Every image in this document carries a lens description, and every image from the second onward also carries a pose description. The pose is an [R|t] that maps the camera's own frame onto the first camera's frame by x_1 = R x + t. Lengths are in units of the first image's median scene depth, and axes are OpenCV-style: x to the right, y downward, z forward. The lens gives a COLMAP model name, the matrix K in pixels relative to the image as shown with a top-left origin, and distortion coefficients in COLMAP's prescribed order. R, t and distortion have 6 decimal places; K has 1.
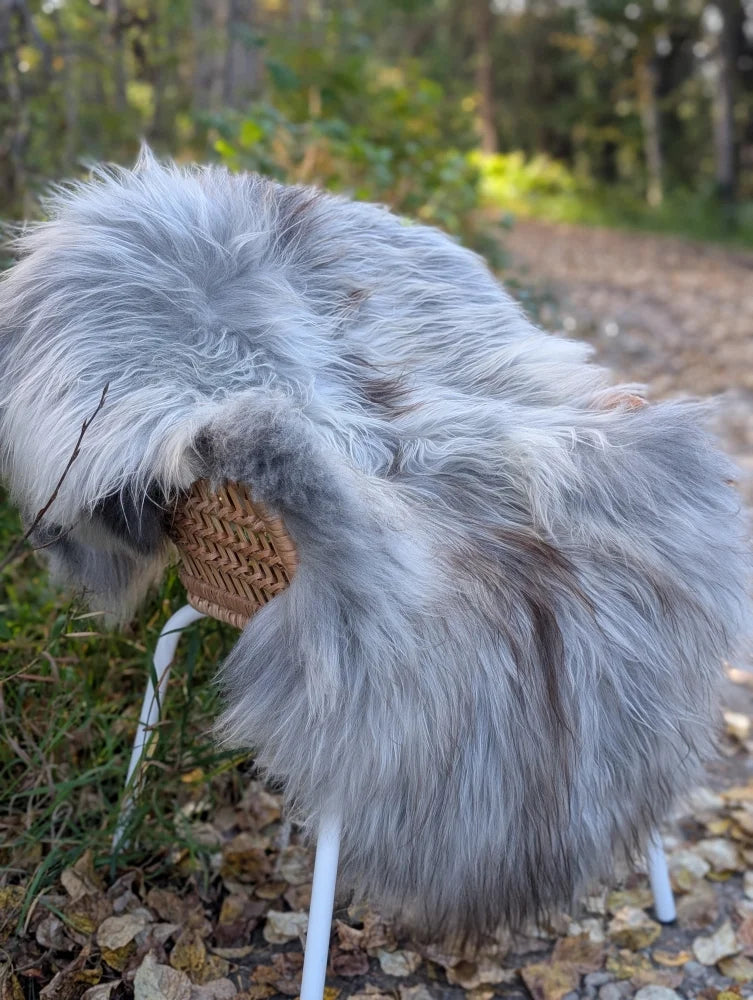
lens RADIAL K [[1453.5, 0, 377.8], [0, 1453.5, 510.7], [0, 0, 1]] dist [0.194665, -0.729598]
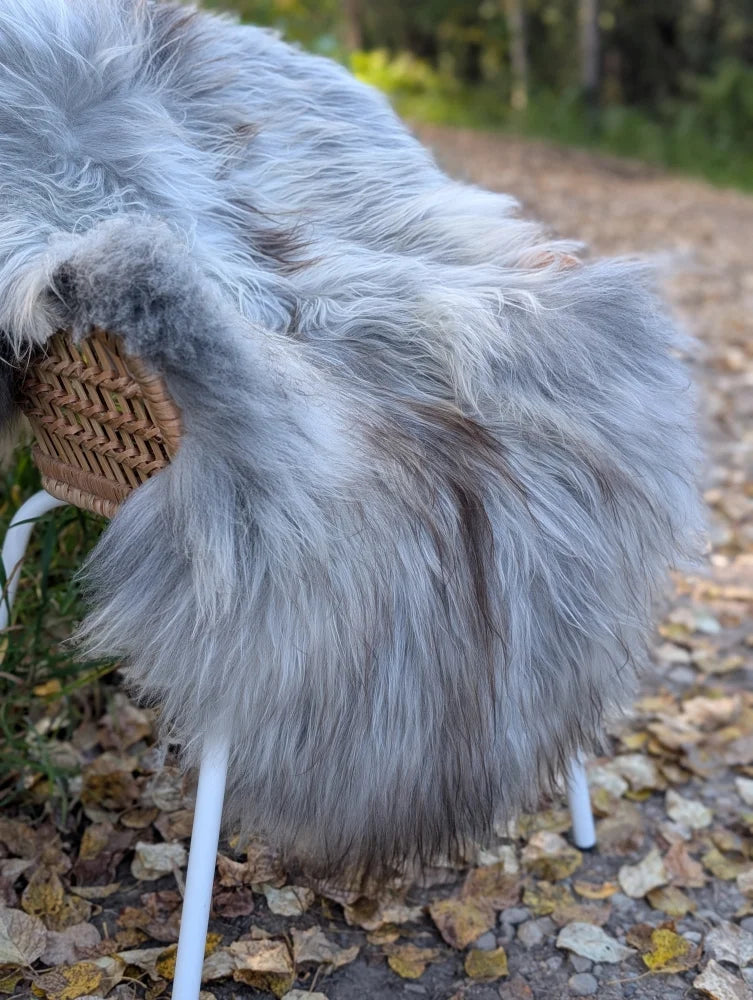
lens RADIAL K [[1451.3, 0, 367.3], [0, 1451.3, 493.3], [0, 0, 1]] dist [0.226489, -0.954972]
pose [[0.995814, 0.008654, 0.090994, -0.020758], [-0.013381, 0.998585, 0.051473, 0.020808], [-0.090419, -0.052475, 0.994520, 0.143069]]
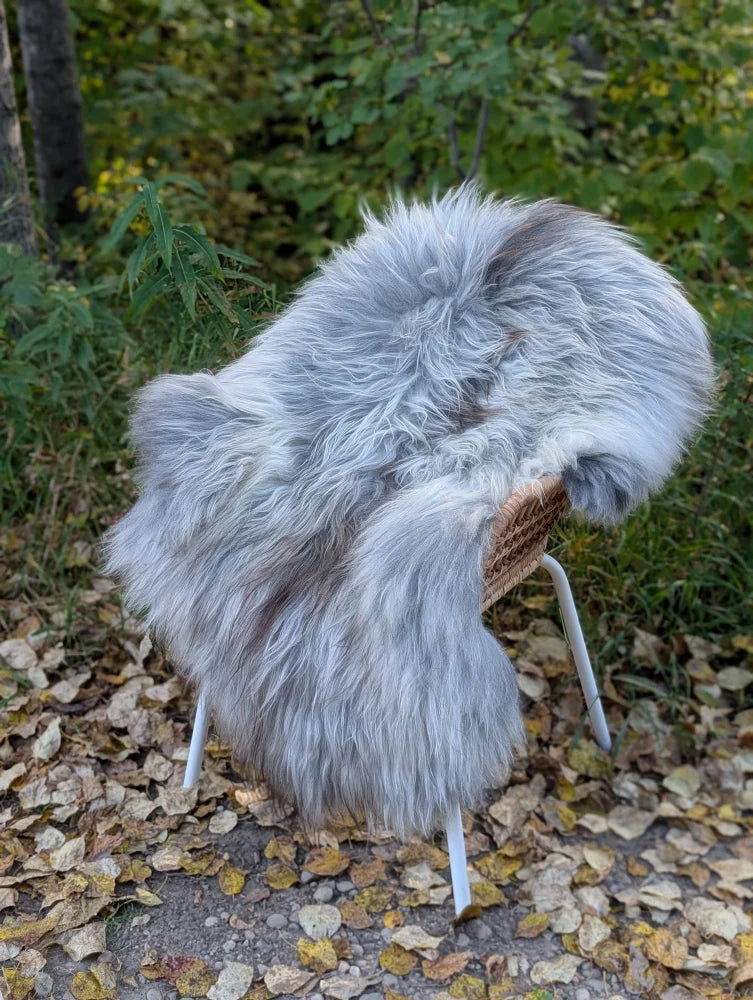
lens RADIAL K [[1448.1, 0, 376.5], [0, 1448.1, 500.0], [0, 0, 1]] dist [0.168036, -0.766489]
pose [[0.305466, 0.382039, -0.872202, 1.146883], [-0.222405, 0.919273, 0.324765, -0.422080], [0.925865, 0.094777, 0.365774, 0.510786]]
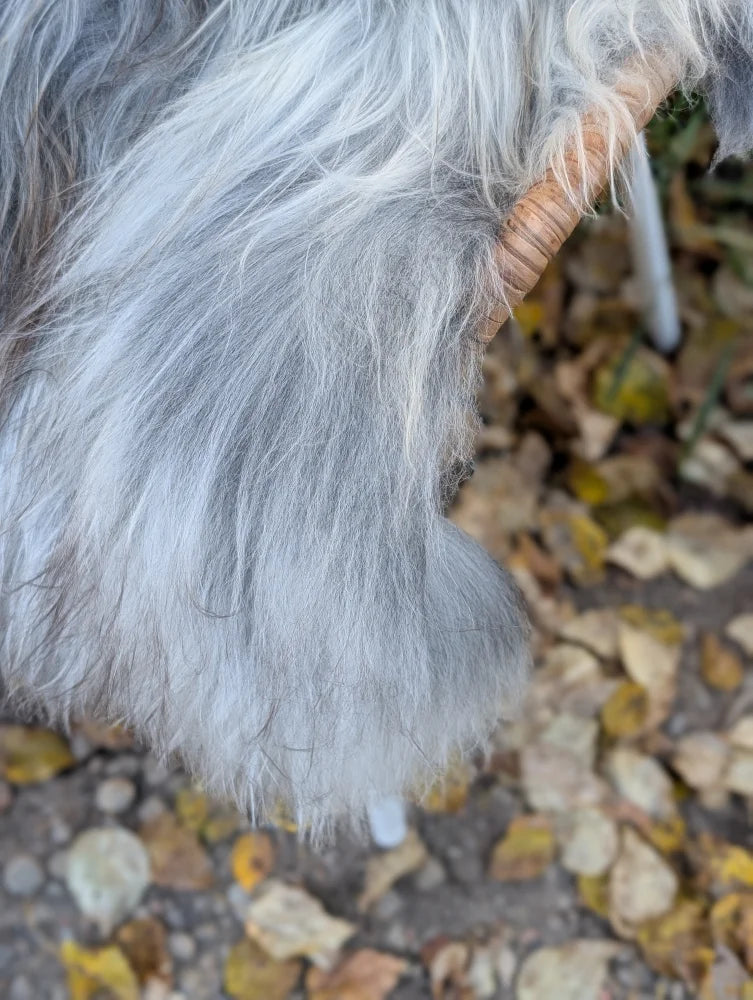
lens RADIAL K [[1451.3, 0, 367.3], [0, 1451.3, 493.3], [0, 0, 1]] dist [0.226489, -0.954972]
pose [[0.345373, 0.817987, -0.460015, 0.383392], [-0.217839, 0.546666, 0.808518, -0.309948], [0.912833, -0.179032, 0.366993, 0.852271]]
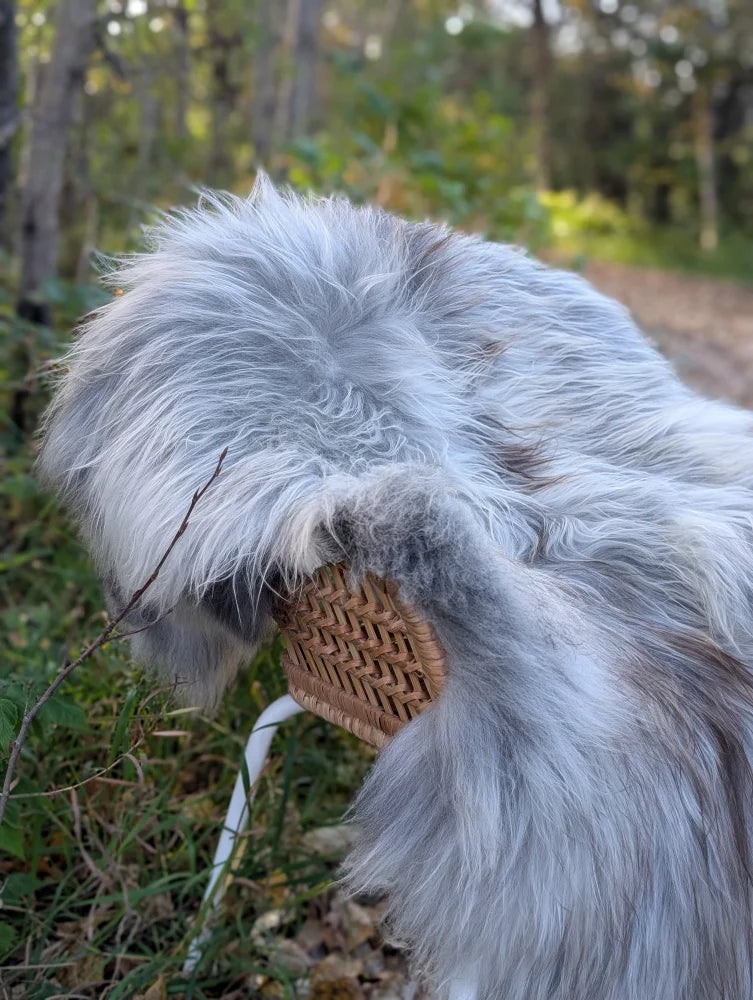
lens RADIAL K [[1451.3, 0, 367.3], [0, 1451.3, 493.3], [0, 0, 1]] dist [0.226489, -0.954972]
pose [[0.998692, 0.041046, -0.030505, -0.064372], [-0.042007, 0.998618, -0.031573, -0.032055], [0.029167, 0.032813, 0.999036, 0.135690]]
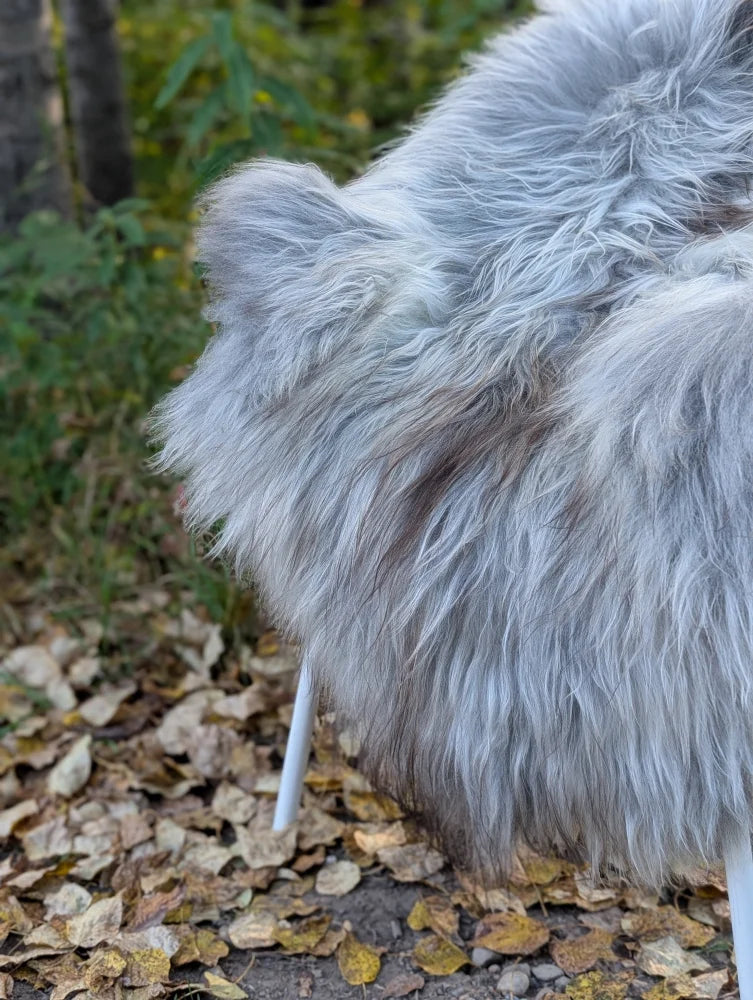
lens RADIAL K [[1453.6, 0, 360.1], [0, 1453.6, 498.8], [0, 0, 1]] dist [0.161907, -0.685326]
pose [[0.267902, 0.271745, -0.924328, 0.774461], [-0.198878, 0.954333, 0.222924, -0.080515], [0.942696, 0.124107, 0.309712, 0.620368]]
